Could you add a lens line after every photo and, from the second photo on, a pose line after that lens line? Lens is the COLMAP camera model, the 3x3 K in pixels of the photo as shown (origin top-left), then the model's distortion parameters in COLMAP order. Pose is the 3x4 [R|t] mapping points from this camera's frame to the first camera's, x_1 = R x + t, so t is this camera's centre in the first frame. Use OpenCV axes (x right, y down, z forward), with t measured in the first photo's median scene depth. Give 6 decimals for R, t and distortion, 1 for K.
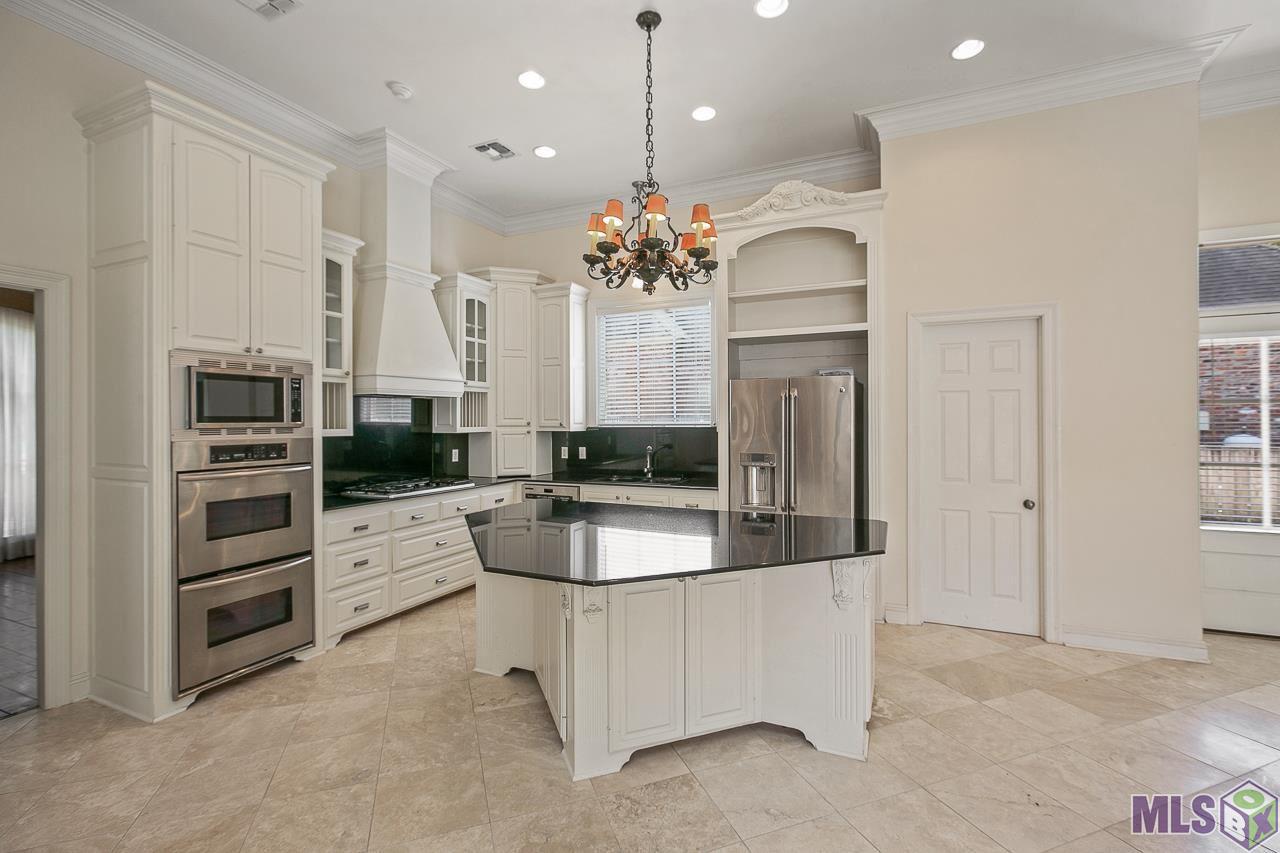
lens RADIAL K [[573.5, 0, 636.8], [0, 573.5, 417.1], [0, 0, 1]] dist [0.000244, 0.000253]
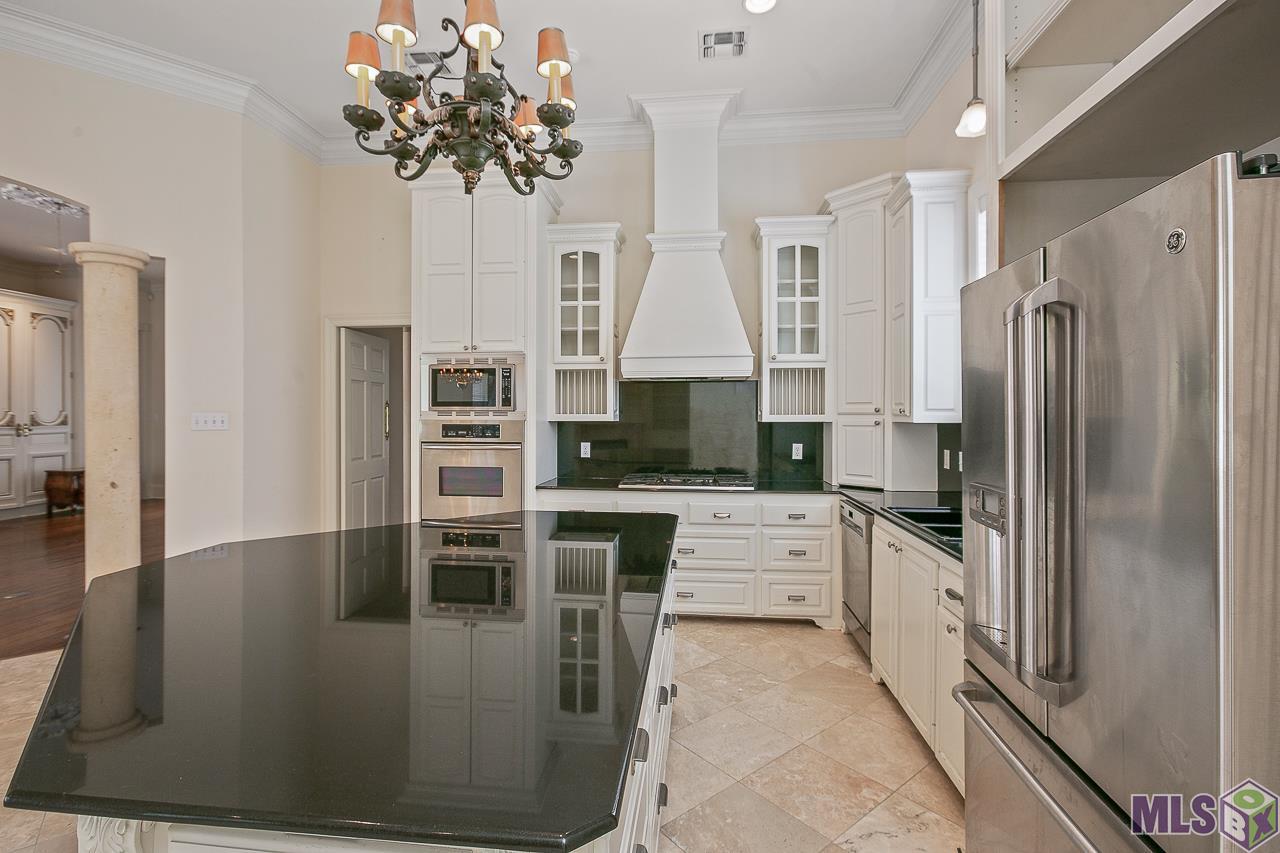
lens RADIAL K [[544.6, 0, 655.4], [0, 544.6, 413.3], [0, 0, 1]] dist [-0.000233, 0.000124]
pose [[0.331474, 0.006155, -0.943444, 0.517117], [0.002843, 0.999968, 0.007523, 0.015063], [0.943460, -0.005176, 0.331446, 0.907496]]
